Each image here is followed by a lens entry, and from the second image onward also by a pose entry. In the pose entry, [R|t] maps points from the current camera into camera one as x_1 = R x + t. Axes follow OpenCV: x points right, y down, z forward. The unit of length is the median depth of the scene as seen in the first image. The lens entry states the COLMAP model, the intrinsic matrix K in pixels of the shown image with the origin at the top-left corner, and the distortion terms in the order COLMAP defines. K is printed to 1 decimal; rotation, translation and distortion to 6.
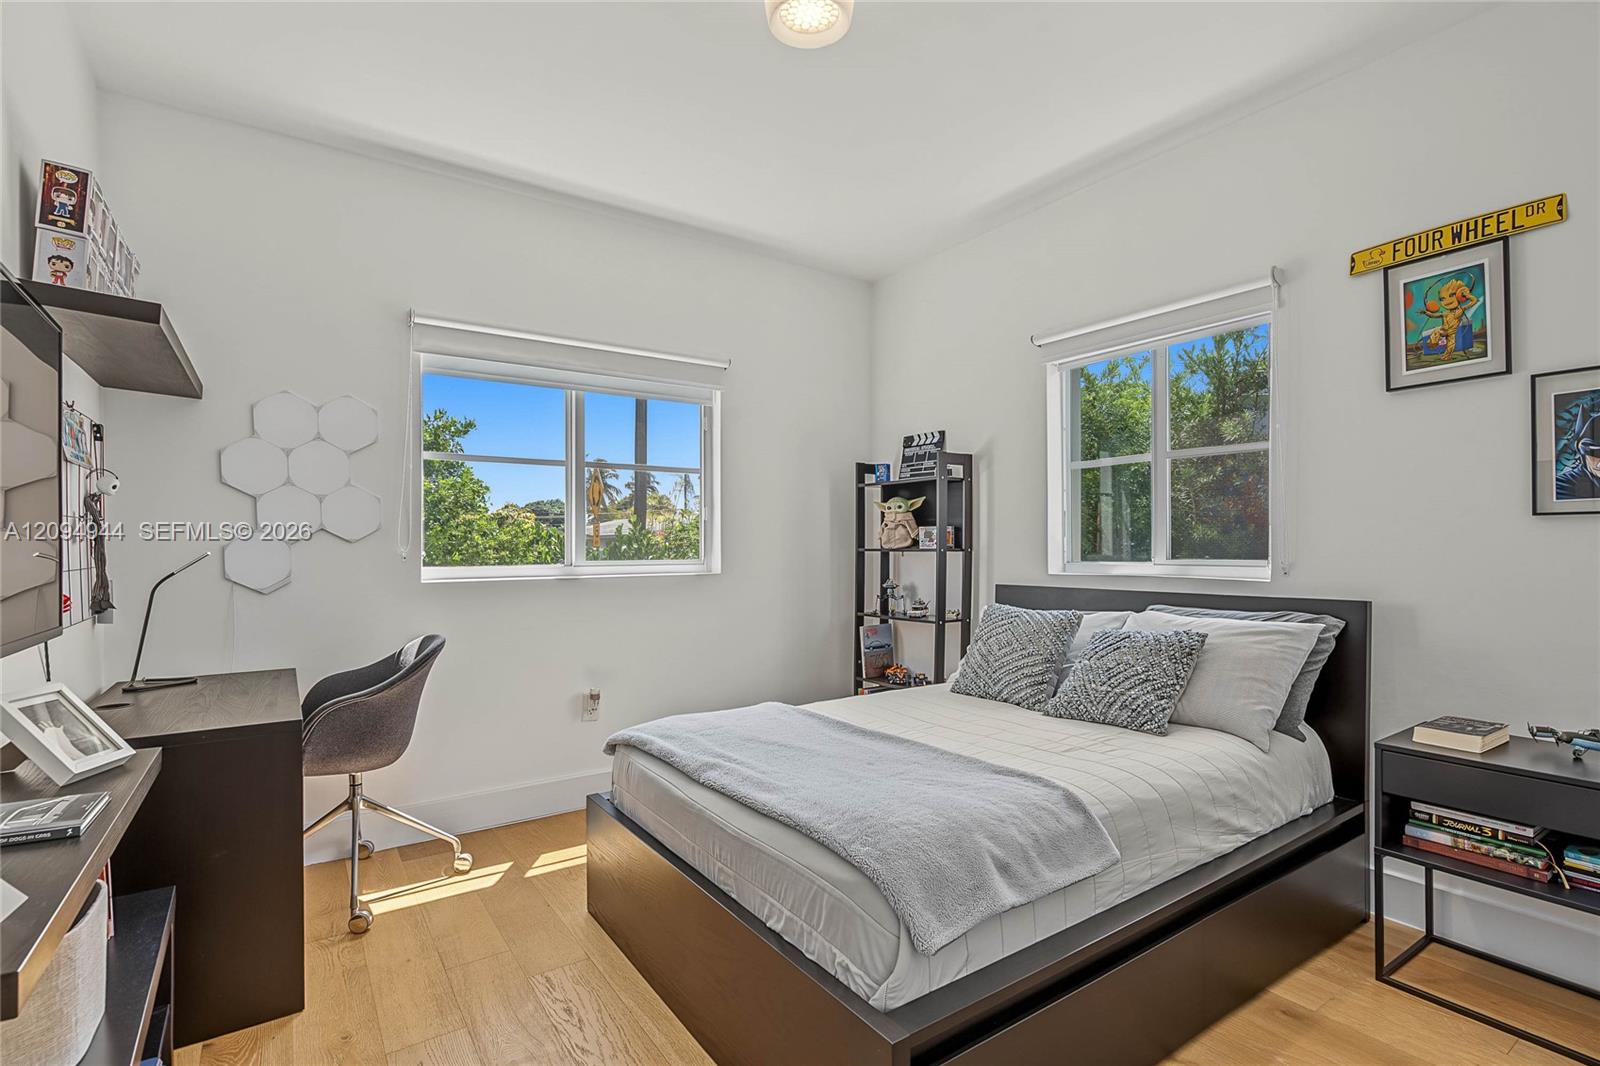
lens RADIAL K [[731.3, 0, 828.6], [0, 731.3, 550.7], [0, 0, 1]] dist [-0.003273, 0.002027]
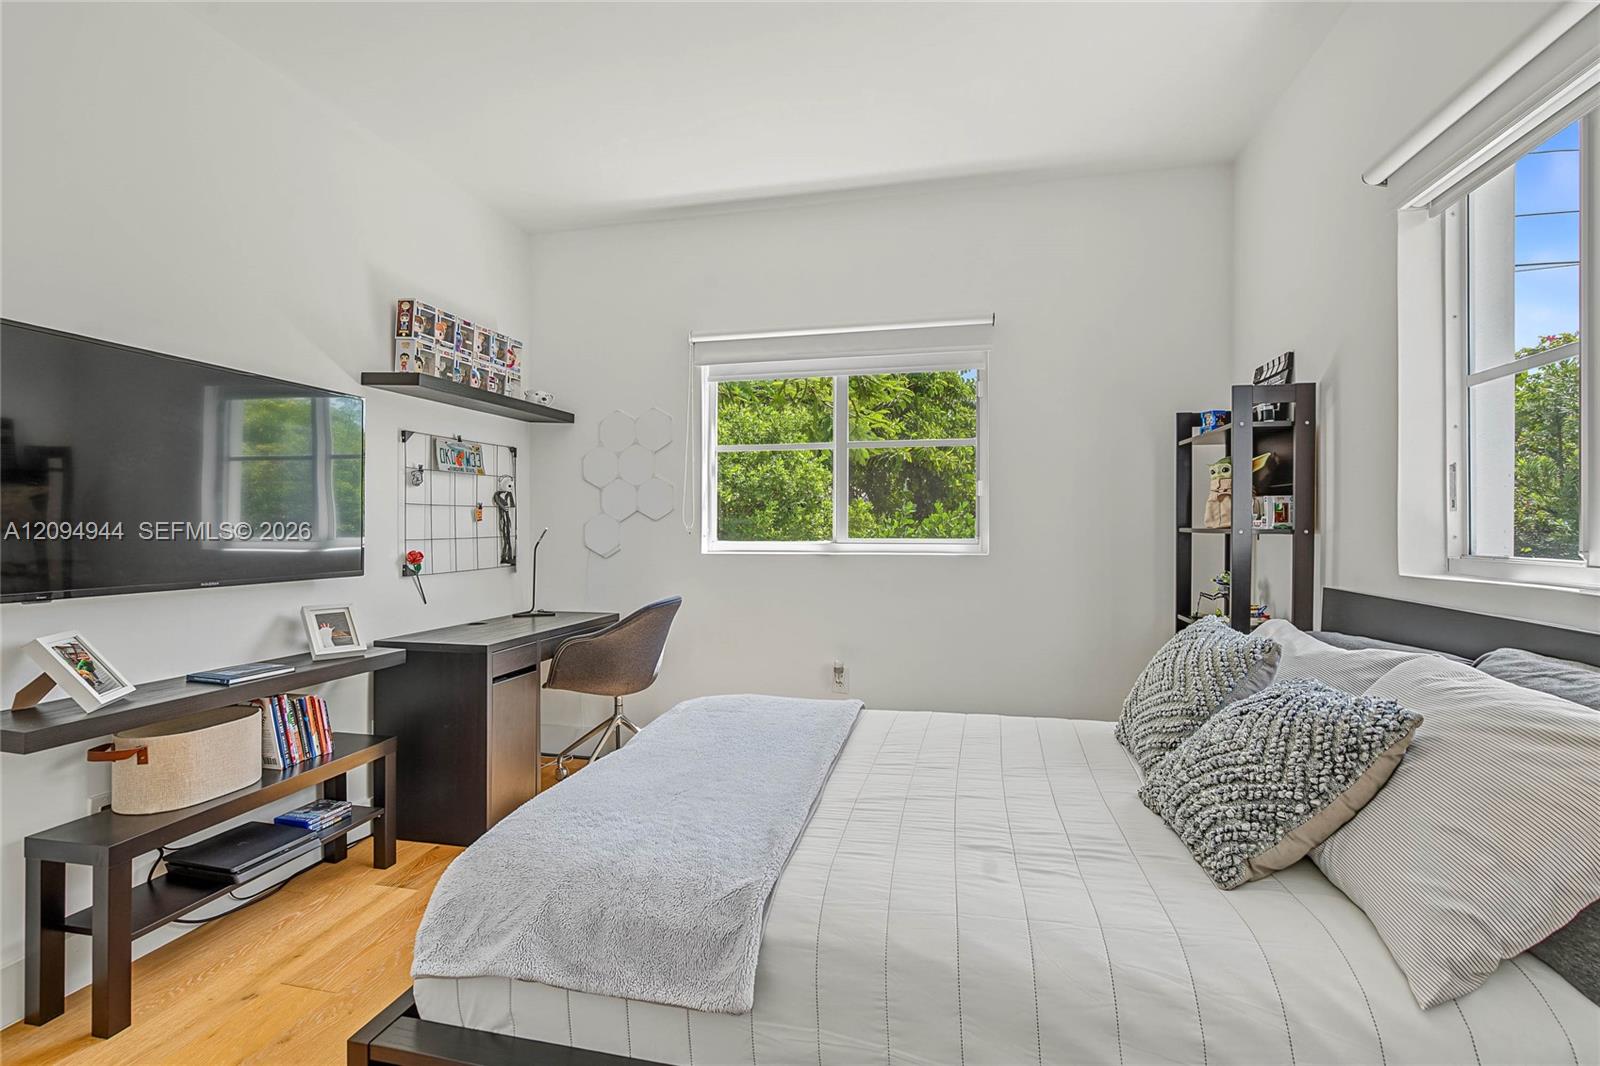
lens RADIAL K [[731.3, 0, 803.0], [0, 731.3, 524.1], [0, 0, 1]] dist [-0.003273, 0.002027]
pose [[0.672080, 0.003396, -0.740471, 0.402619], [-0.007776, 0.999967, -0.002471, -0.003368], [0.740438, 0.007419, 0.672084, 0.262546]]
